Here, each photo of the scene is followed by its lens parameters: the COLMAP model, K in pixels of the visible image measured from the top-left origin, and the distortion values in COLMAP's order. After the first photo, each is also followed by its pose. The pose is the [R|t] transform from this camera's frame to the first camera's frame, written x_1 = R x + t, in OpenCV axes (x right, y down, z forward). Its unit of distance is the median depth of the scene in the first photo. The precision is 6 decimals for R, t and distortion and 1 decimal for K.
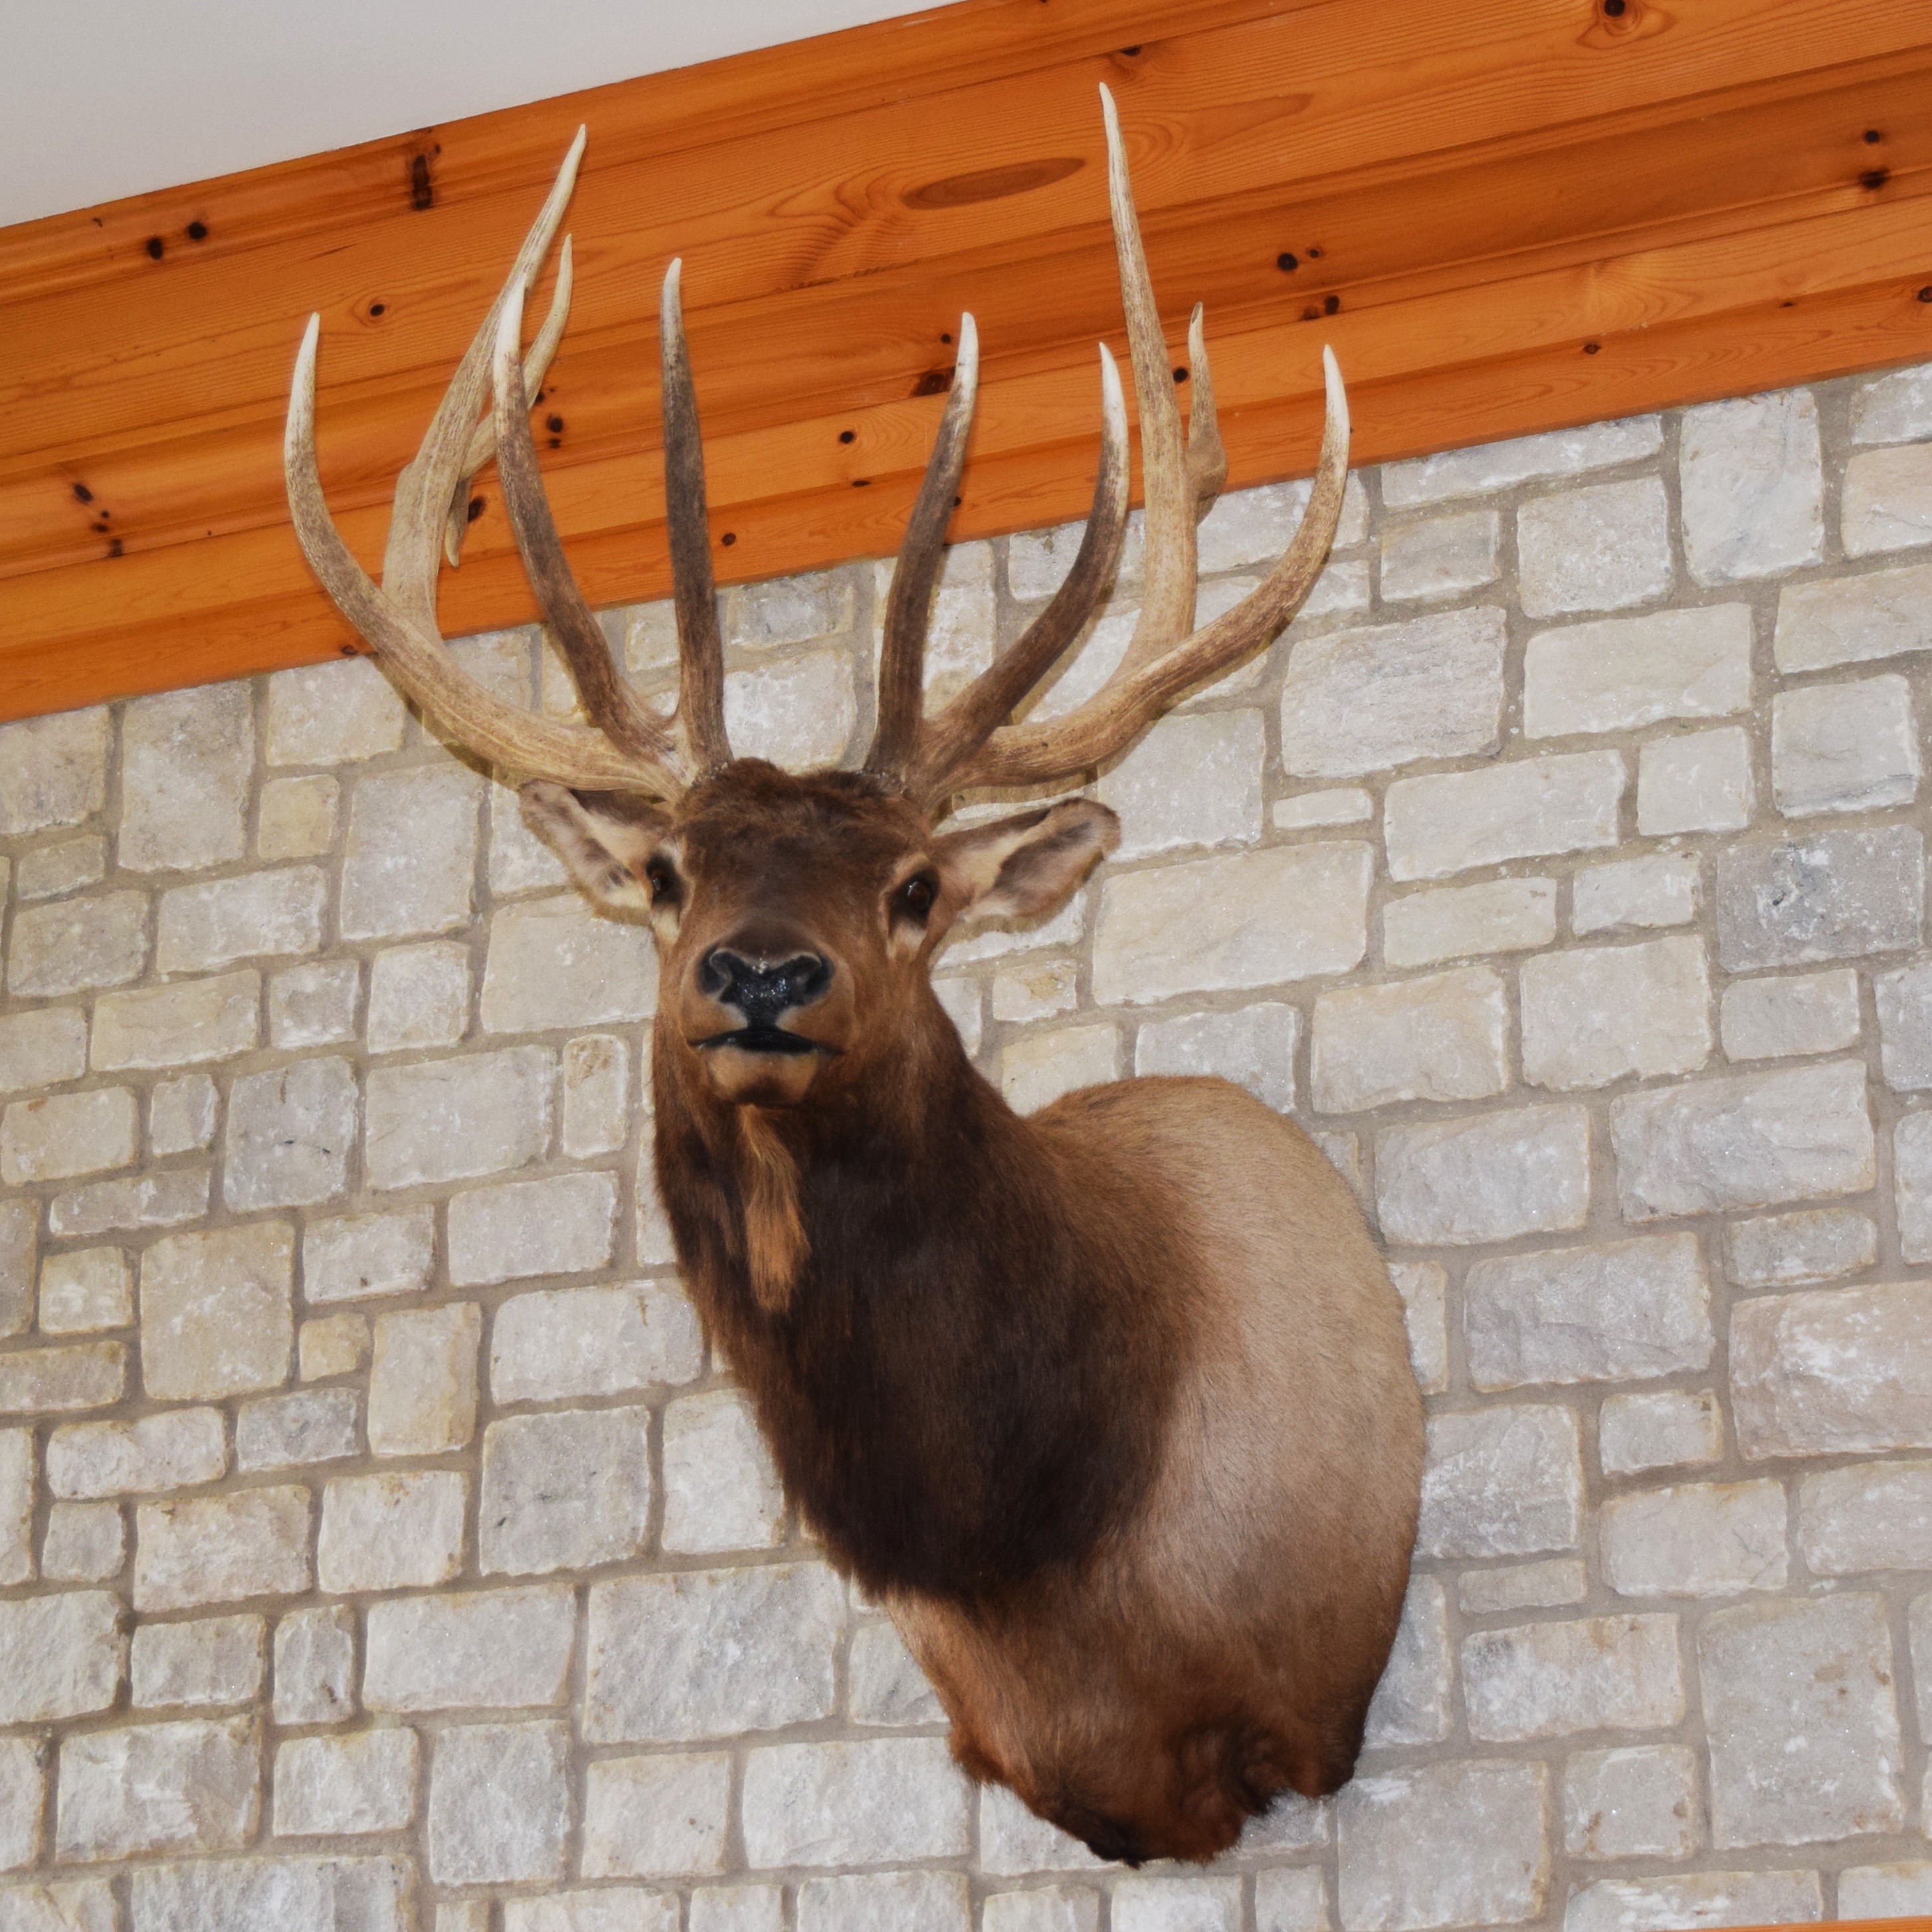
lens RADIAL K [[4836.9, 0, 966.0], [0, 4836.9, 966.0], [0, 0, 1]] dist [-0.015091, 0.146667]
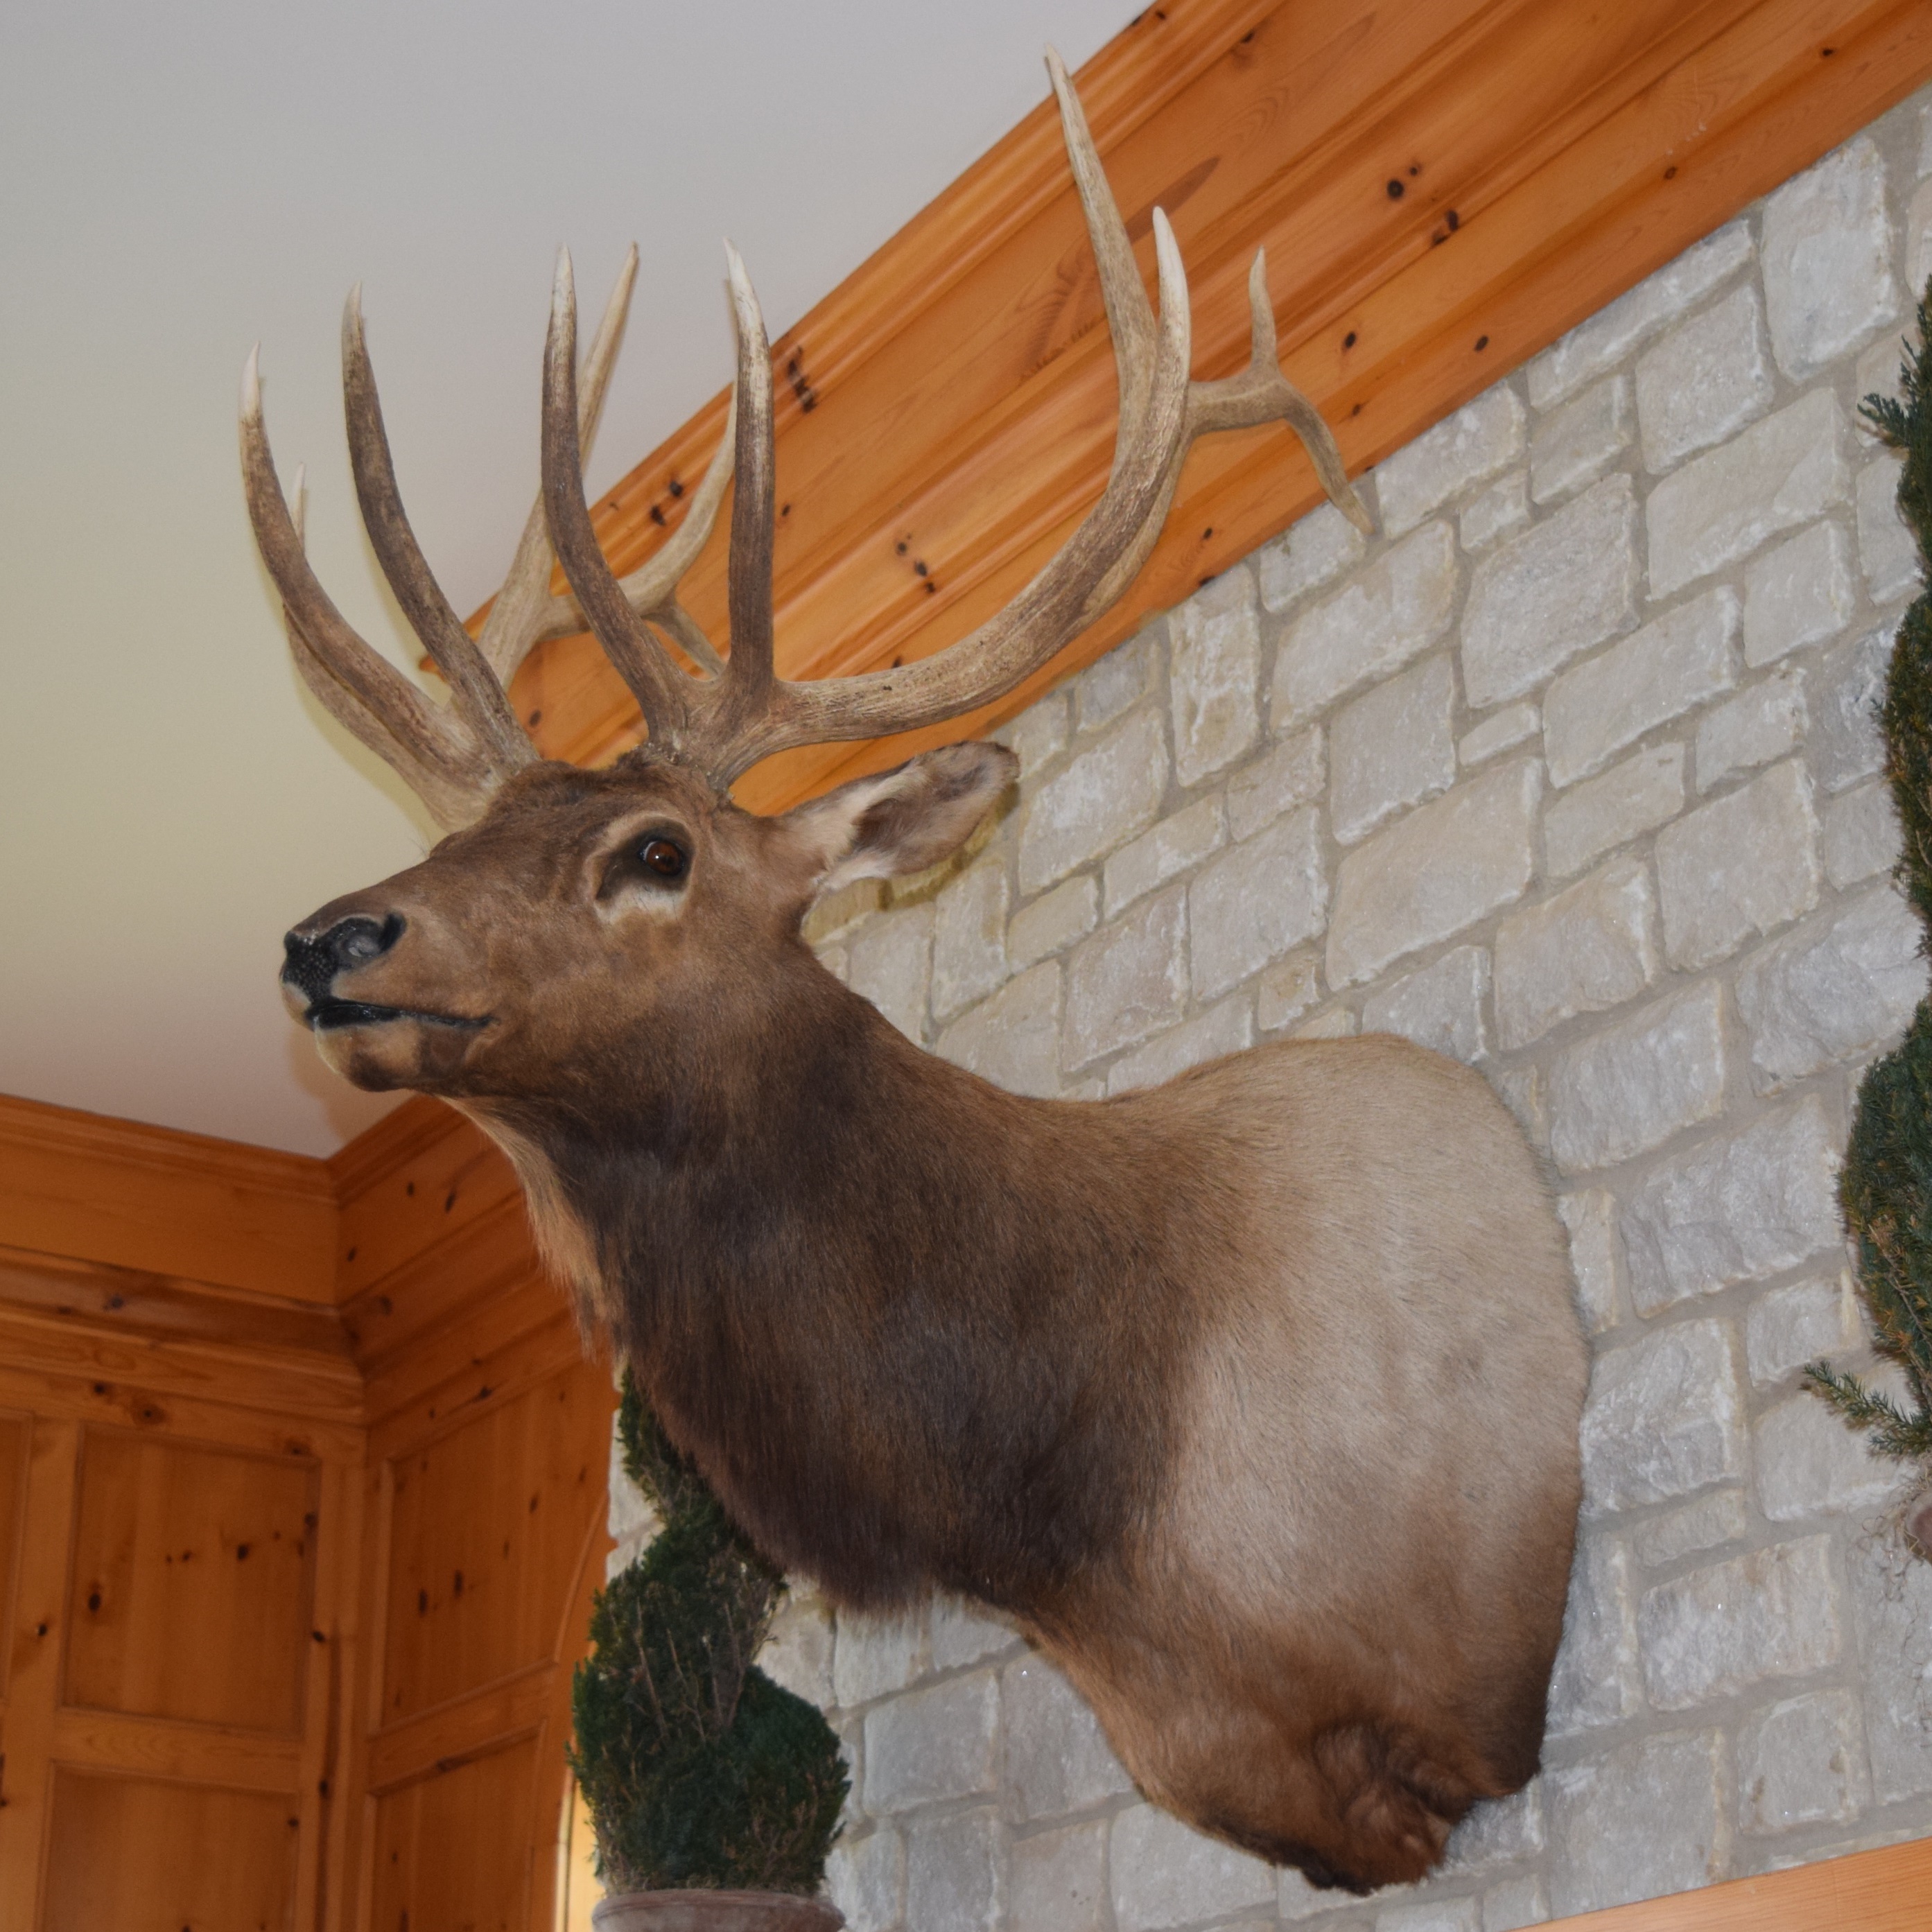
lens RADIAL K [[3788.6, 0, 965.4], [0, 3788.6, 1067.8], [0, 0, 1]] dist [-0.085113, 0.259210]
pose [[0.859953, -0.187360, -0.474738, 0.334190], [0.147586, 0.981729, -0.120108, 0.107334], [0.488568, 0.033223, 0.871893, 0.338320]]
